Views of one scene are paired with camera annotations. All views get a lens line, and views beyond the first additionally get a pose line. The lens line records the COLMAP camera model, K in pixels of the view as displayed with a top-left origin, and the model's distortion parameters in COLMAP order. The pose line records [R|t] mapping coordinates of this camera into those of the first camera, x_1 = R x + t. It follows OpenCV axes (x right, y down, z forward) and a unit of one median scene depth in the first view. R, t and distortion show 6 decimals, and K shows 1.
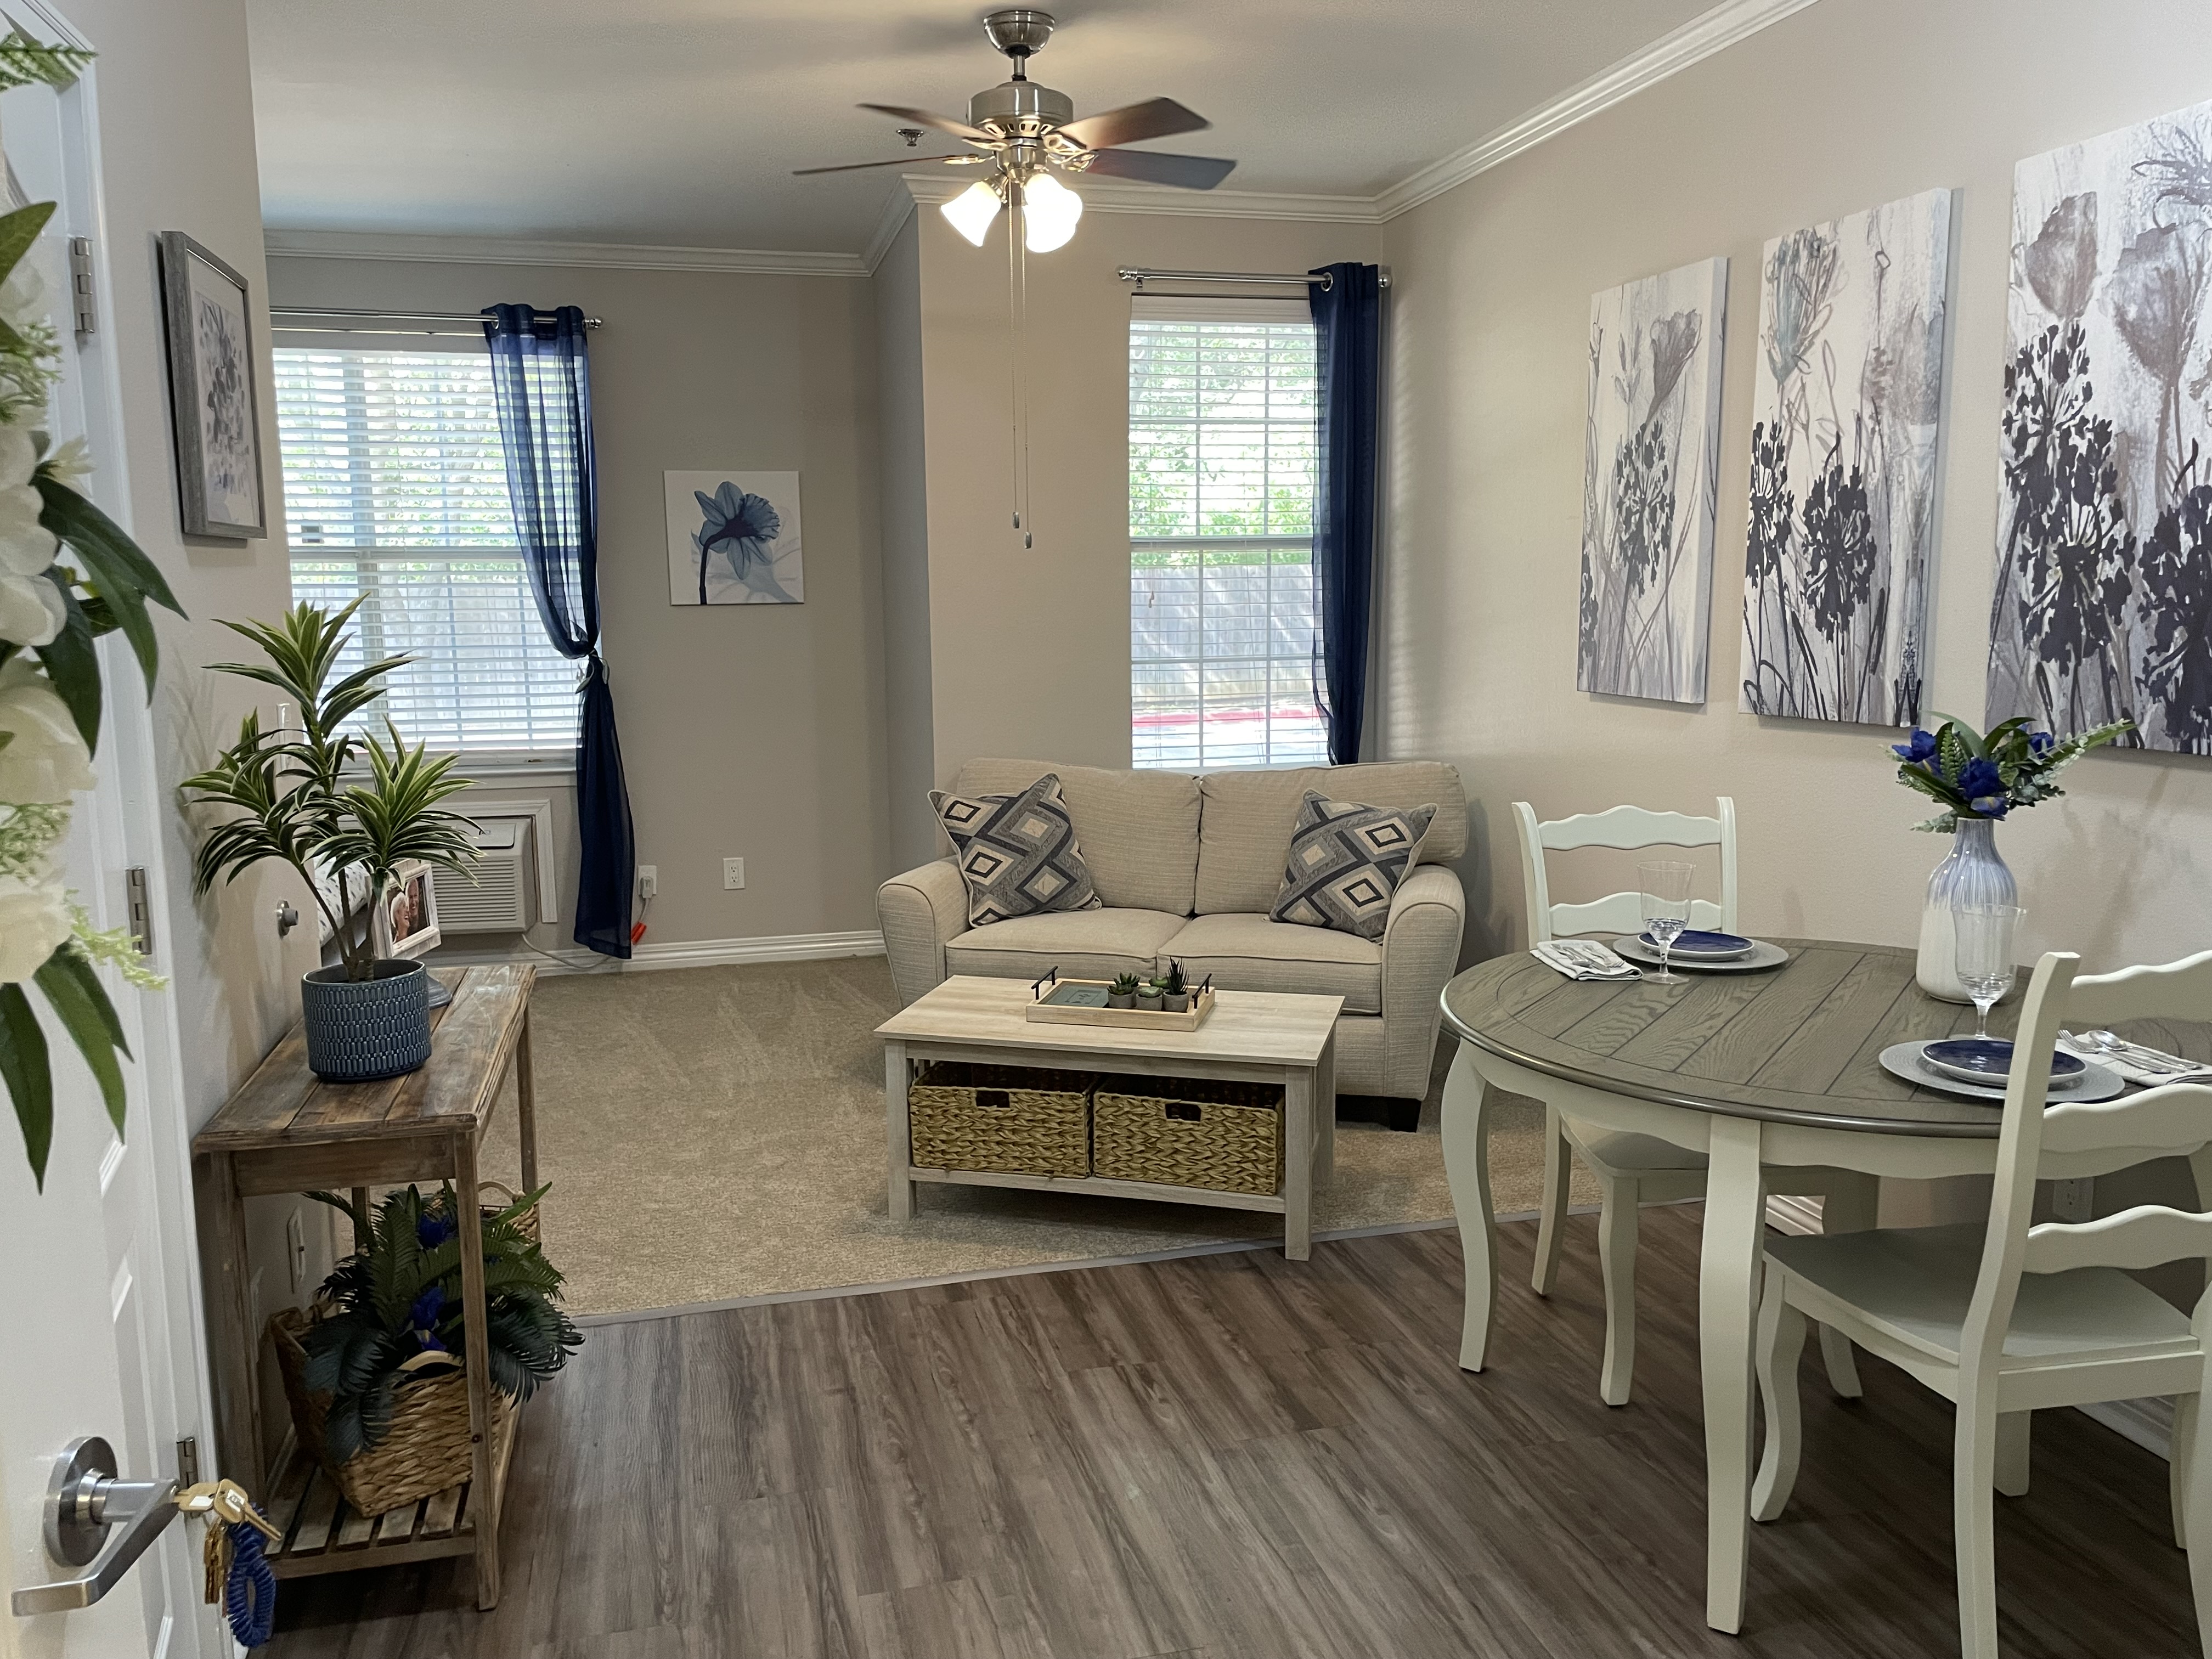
lens RADIAL K [[1679.2, 0, 1093.9], [0, 1679.2, 832.0], [0, 0, 1]] dist [0.040566, -0.039887]
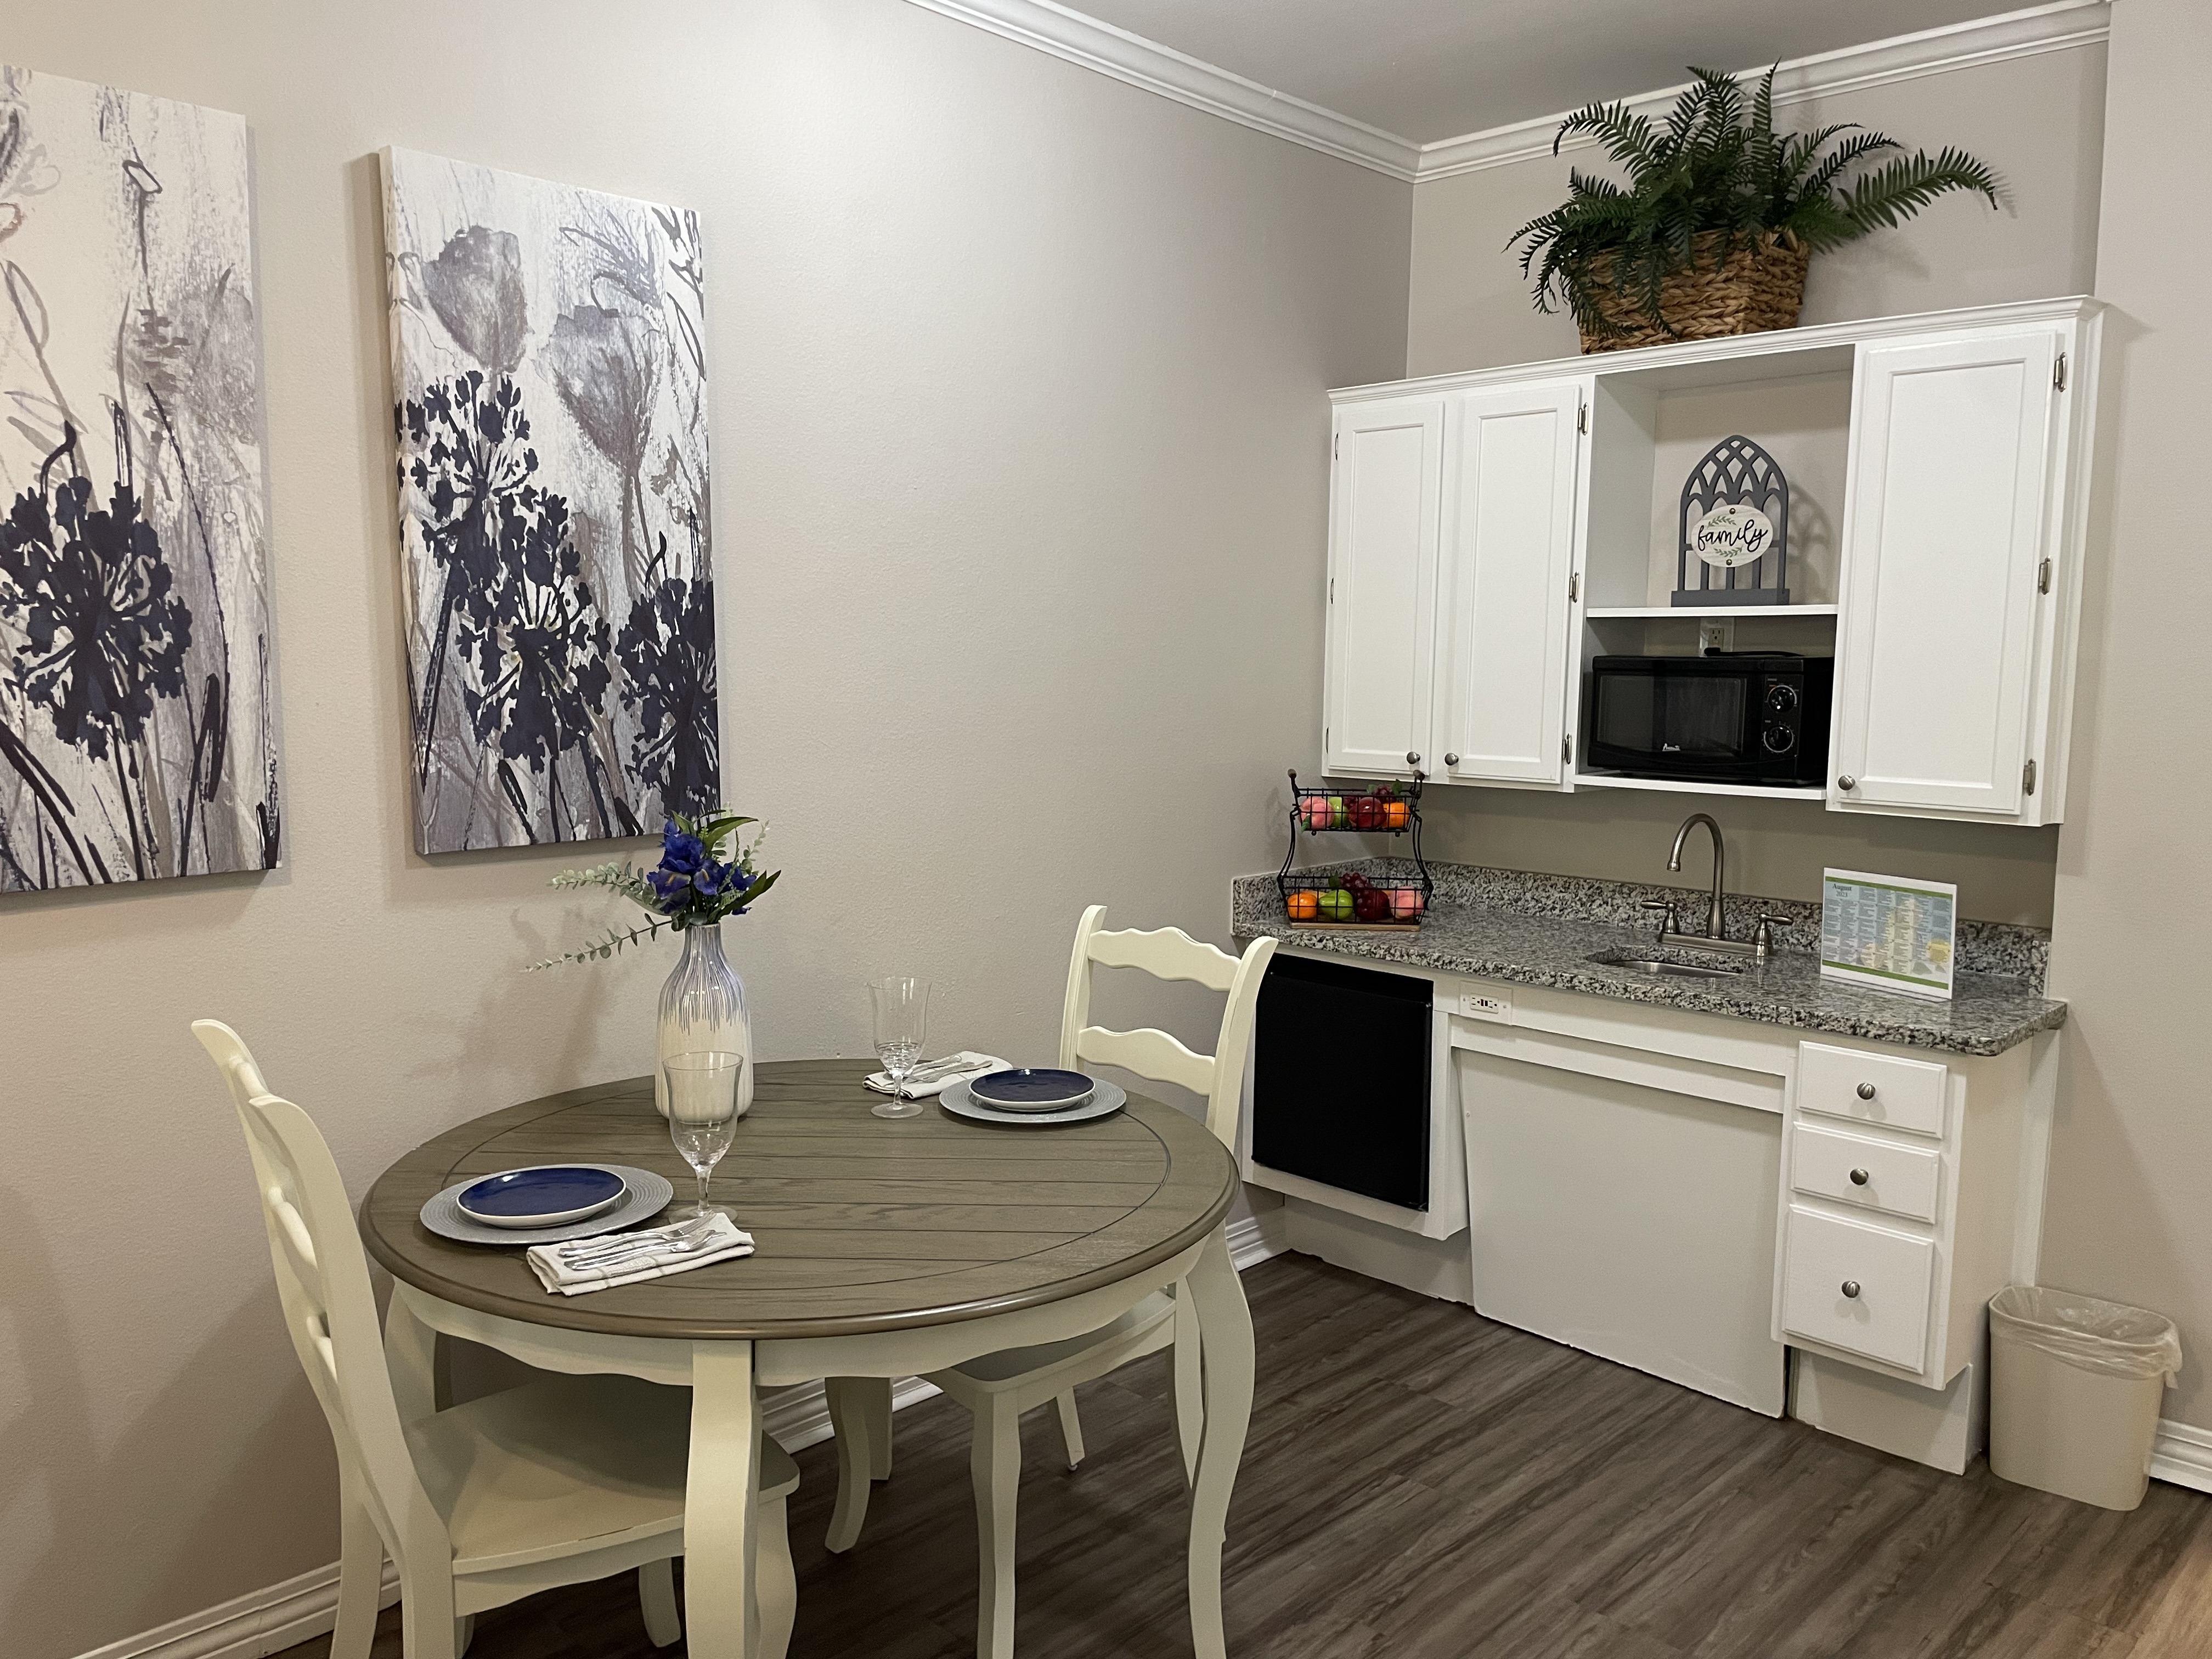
lens RADIAL K [[1679.2, 0, 1103.6], [0, 1679.2, 852.8], [0, 0, 1]] dist [0.040566, -0.039887]
pose [[-0.511835, -0.103474, 0.852829, -0.352005], [0.112845, 0.976020, 0.186146, -0.183387], [-0.851640, 0.191513, -0.487885, 1.188917]]
